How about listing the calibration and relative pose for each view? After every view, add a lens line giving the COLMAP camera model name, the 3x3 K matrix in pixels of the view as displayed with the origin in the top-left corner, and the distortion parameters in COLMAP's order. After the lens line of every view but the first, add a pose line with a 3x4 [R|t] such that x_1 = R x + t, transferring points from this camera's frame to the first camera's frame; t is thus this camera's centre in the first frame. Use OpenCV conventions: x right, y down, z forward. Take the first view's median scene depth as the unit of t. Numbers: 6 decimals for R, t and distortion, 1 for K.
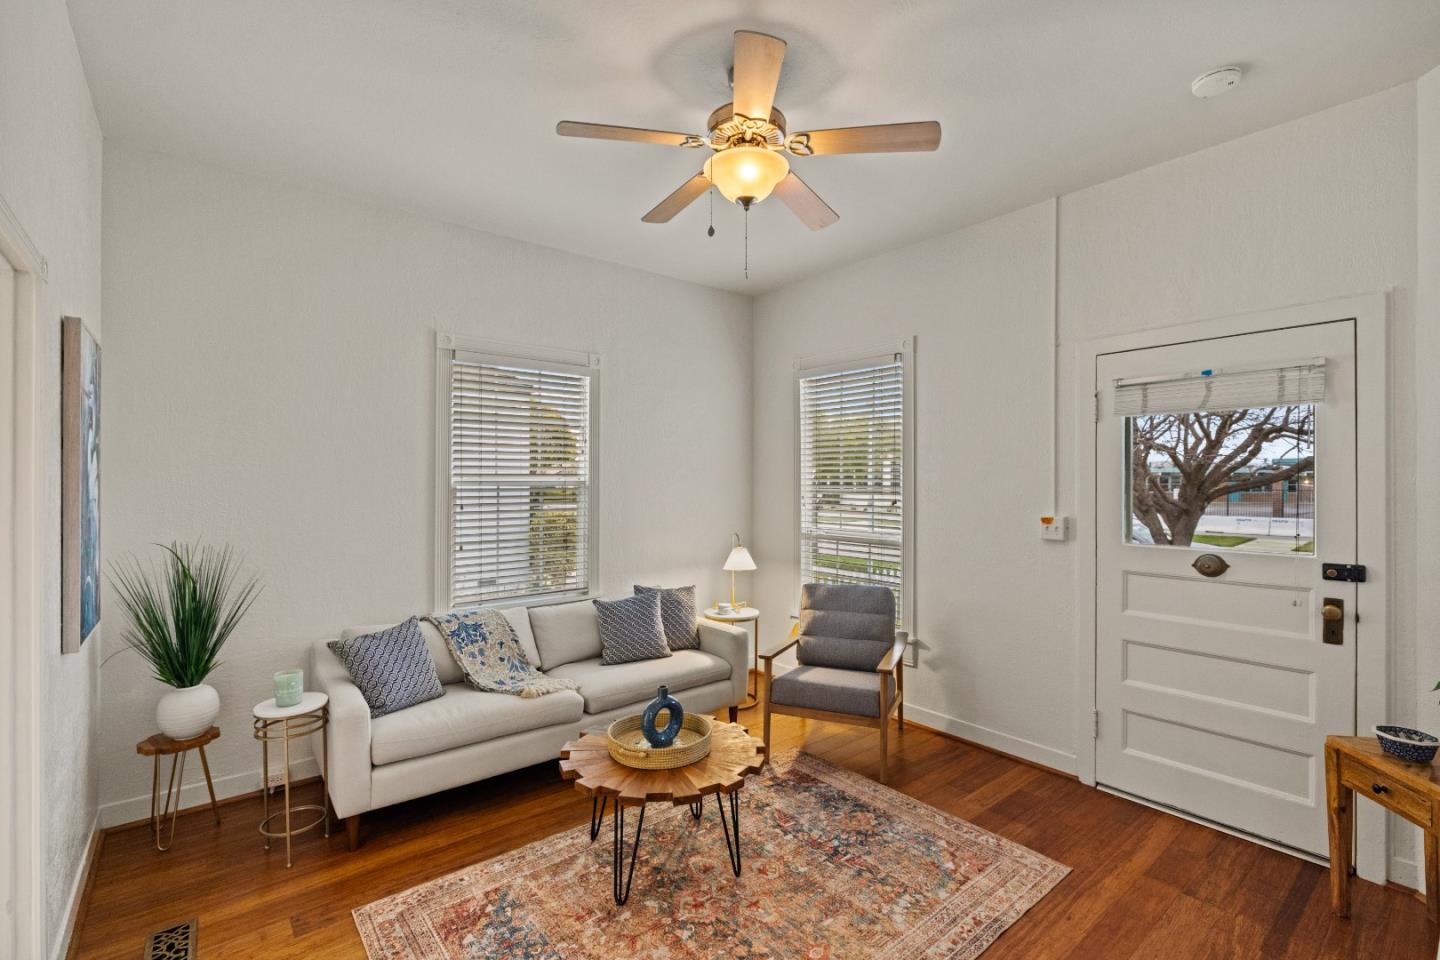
lens RADIAL K [[643.5, 0, 719.7], [0, 643.5, 485.8], [0, 0, 1]] dist [-0.000294, -0.000101]
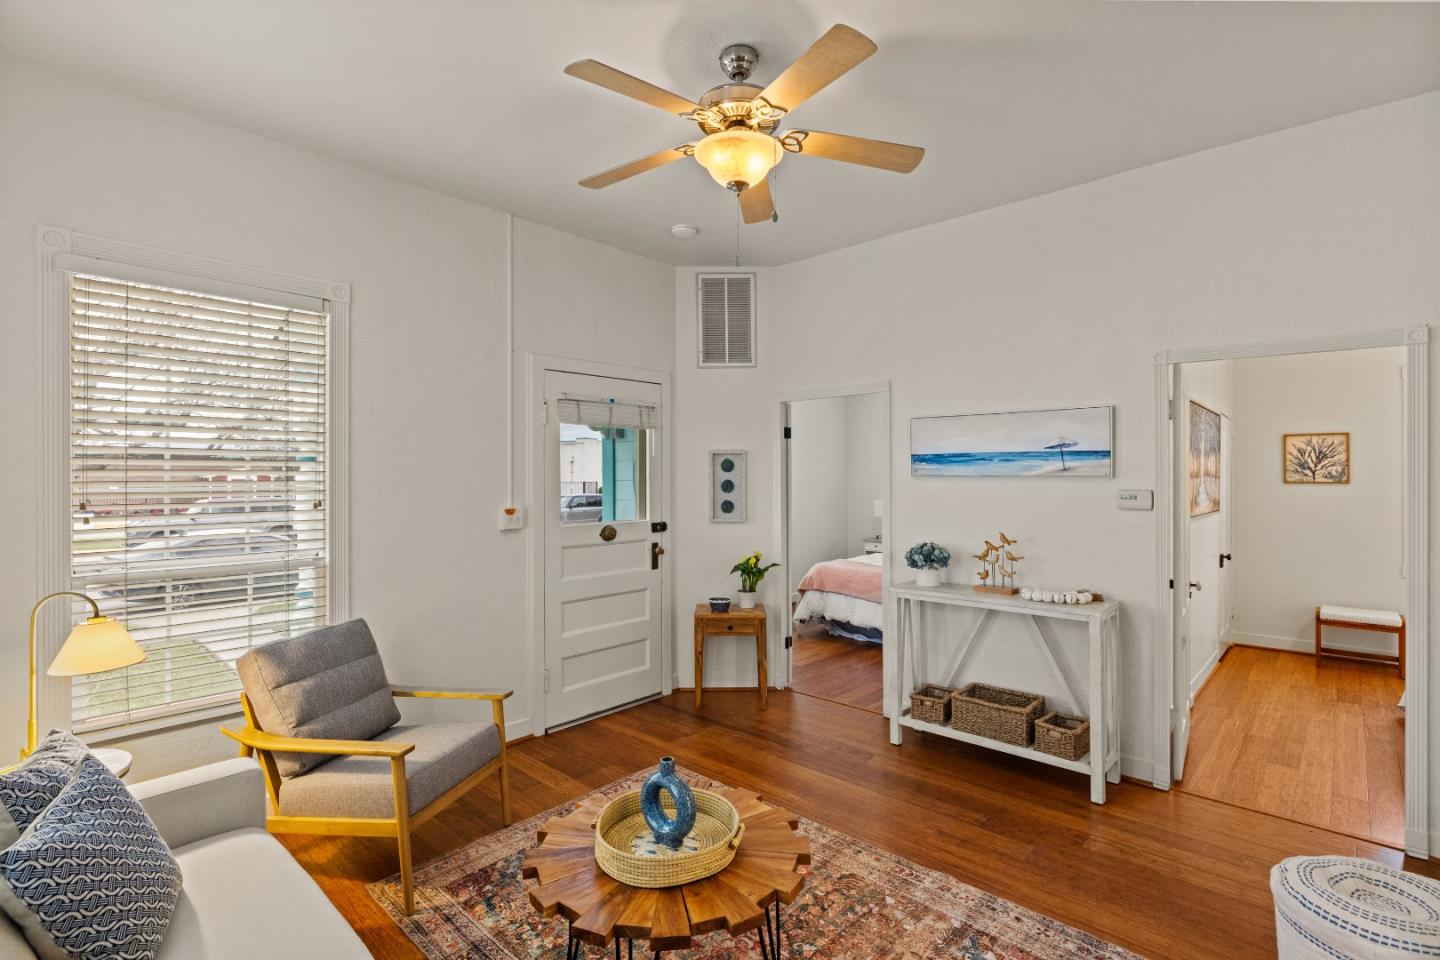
lens RADIAL K [[681.4, 0, 719.5], [0, 681.4, 471.8], [0, 0, 1]] dist [-0.001284, 0.000746]
pose [[-0.139705, 0.003494, 0.990187, -0.754219], [0.004233, 0.999987, -0.002932, -0.008351], [-0.990184, 0.003782, -0.139718, 0.920769]]
